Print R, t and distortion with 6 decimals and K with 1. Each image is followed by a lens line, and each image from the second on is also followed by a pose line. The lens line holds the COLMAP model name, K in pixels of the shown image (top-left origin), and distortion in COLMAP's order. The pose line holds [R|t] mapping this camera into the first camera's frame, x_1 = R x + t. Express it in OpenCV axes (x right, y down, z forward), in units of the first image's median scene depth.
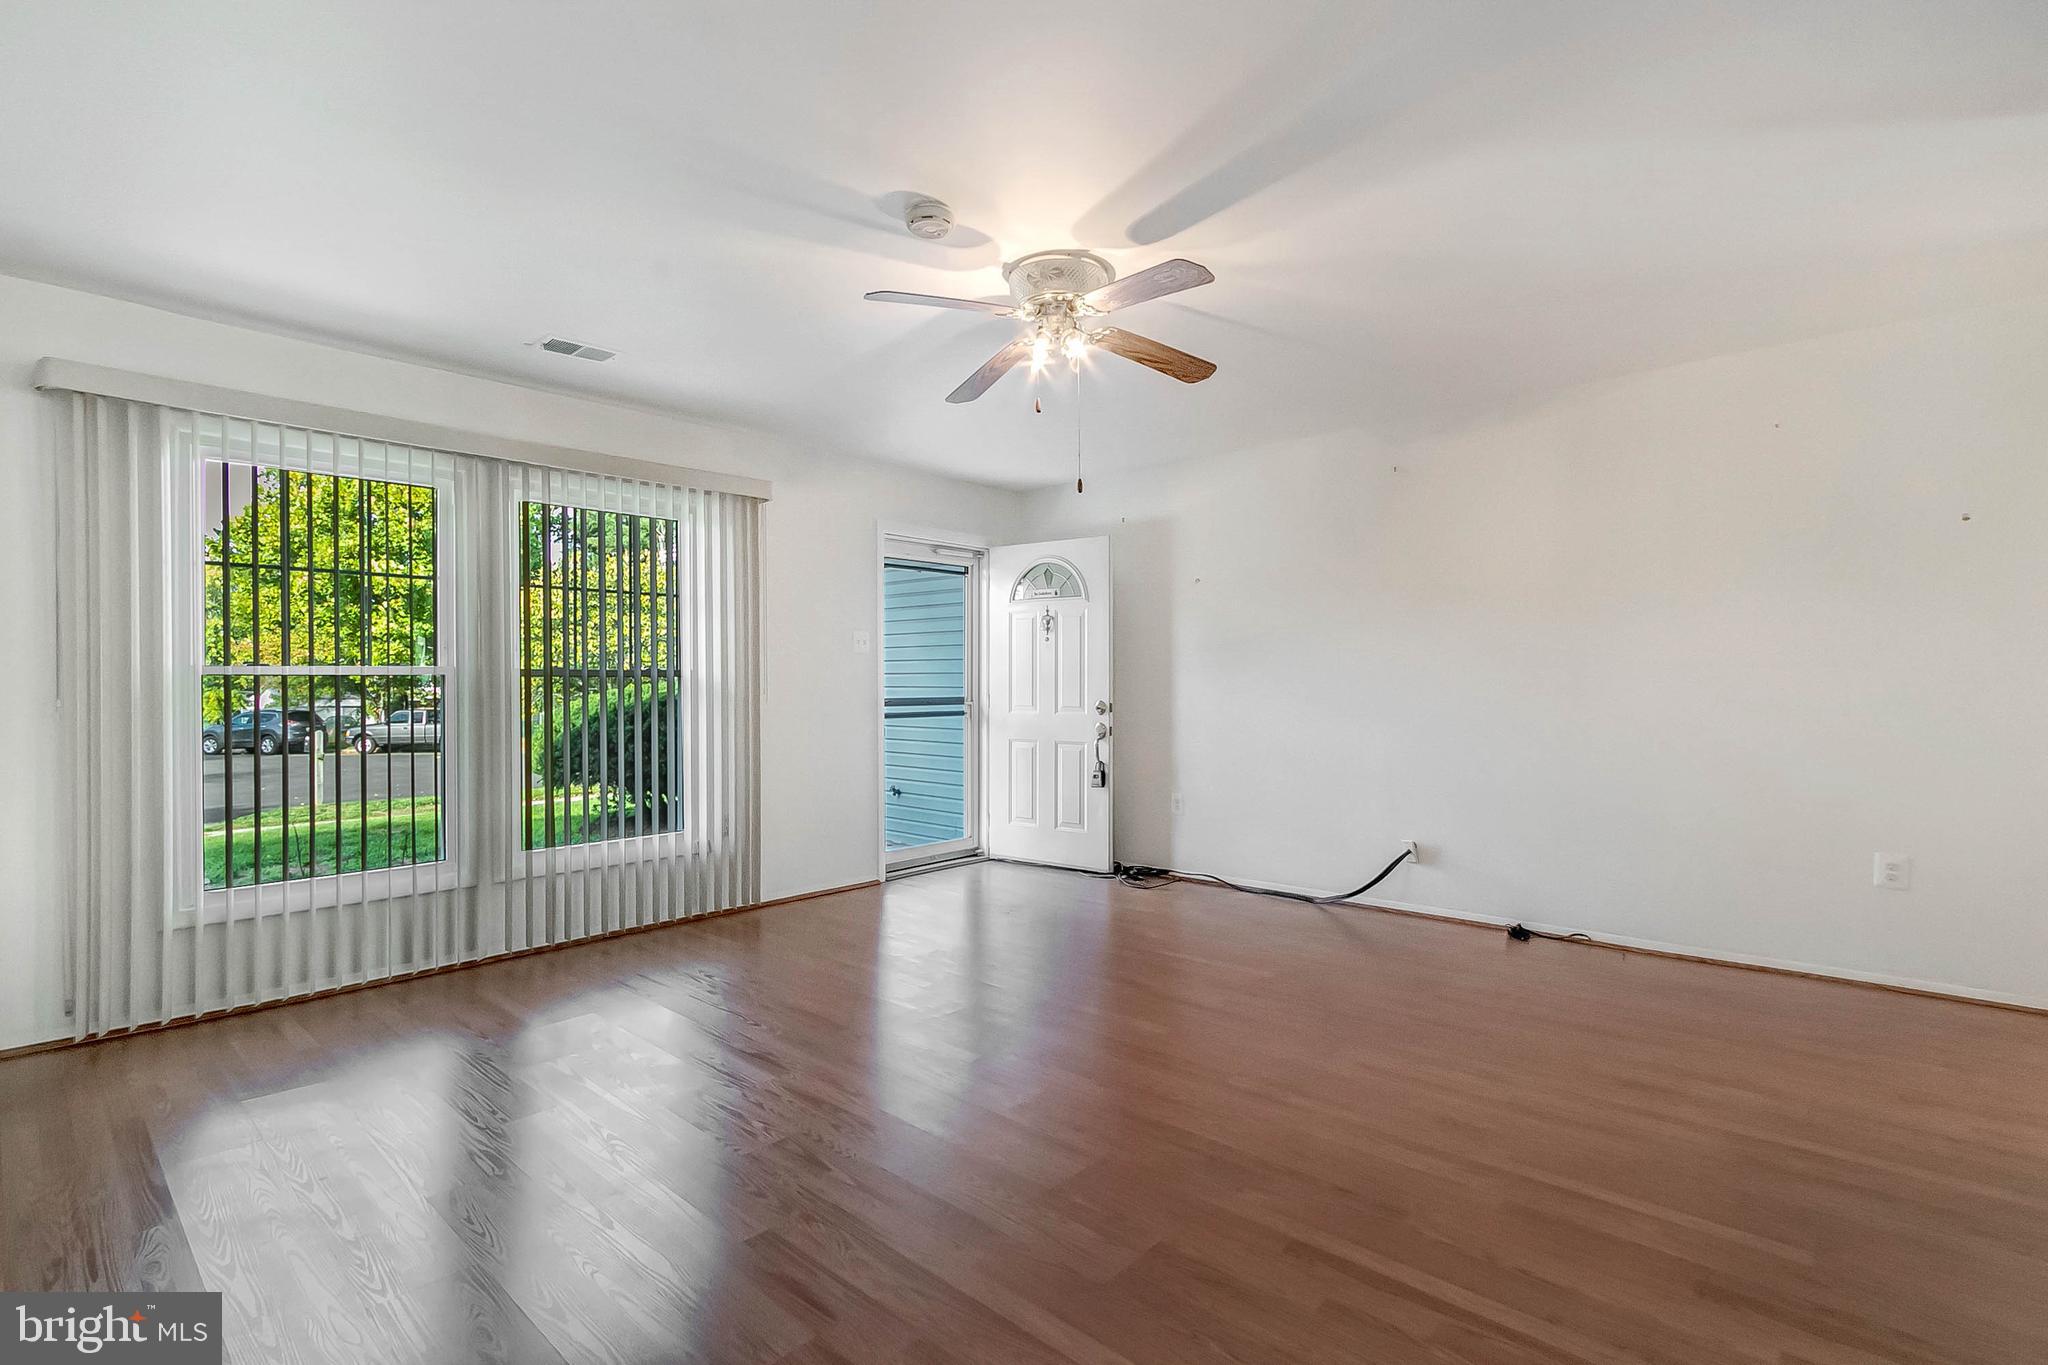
lens RADIAL K [[956.5, 0, 1007.4], [0, 956.5, 678.0], [0, 0, 1]] dist [0.005192, 0.000507]
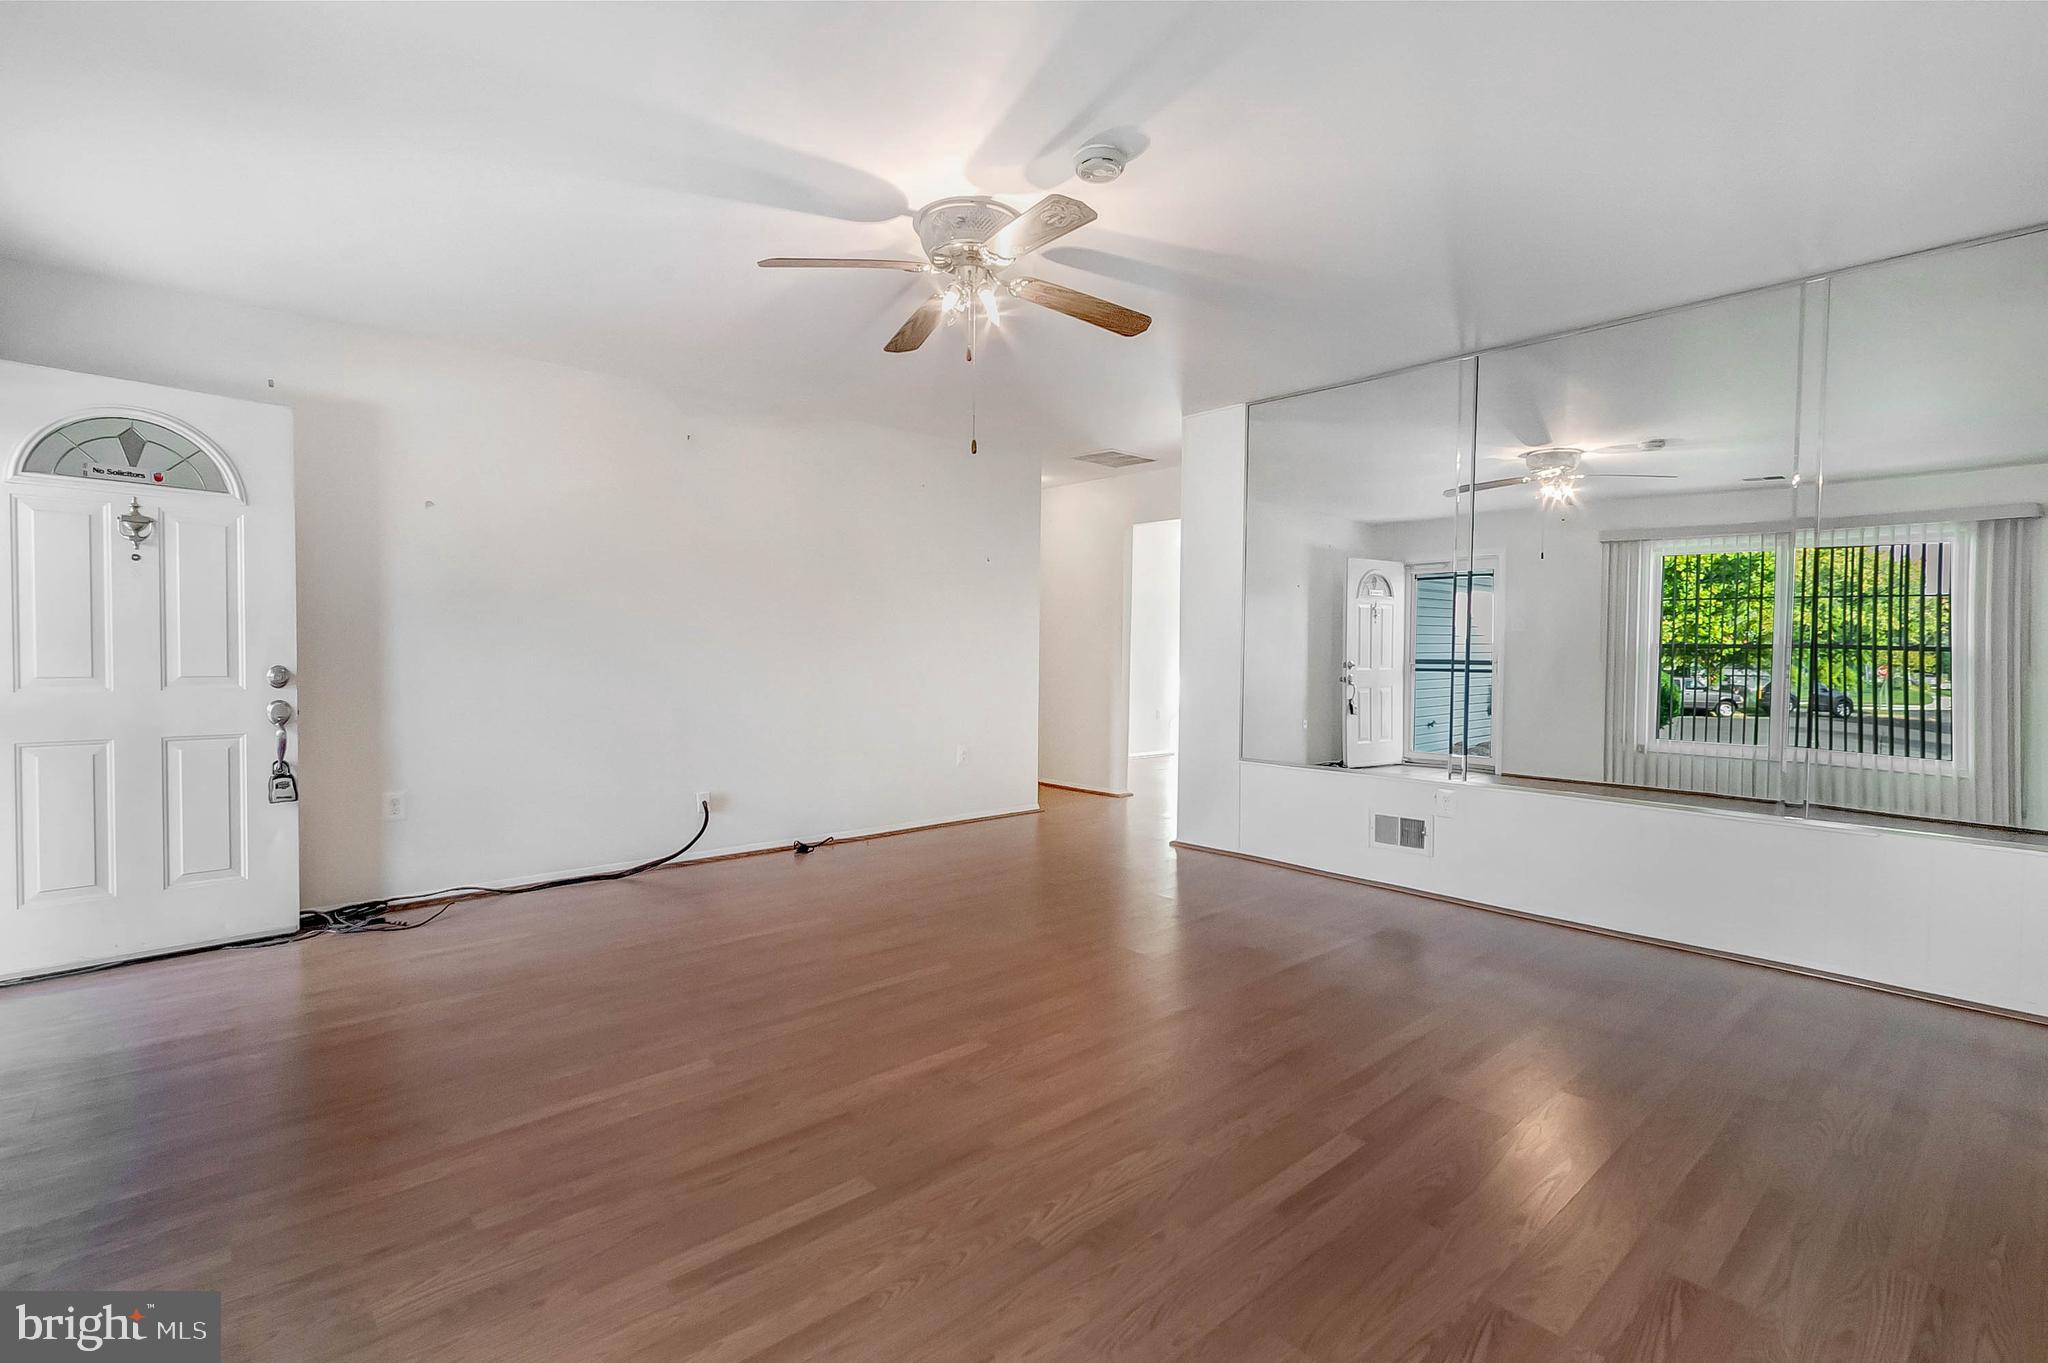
lens RADIAL K [[956.5, 0, 1007.4], [0, 956.5, 677.0], [0, 0, 1]] dist [0.005192, 0.000507]
pose [[0.080342, -0.021031, 0.996545, -0.501755], [-0.019660, 0.999549, 0.022680, 0.007066], [-0.996573, -0.021415, 0.079892, 0.469693]]
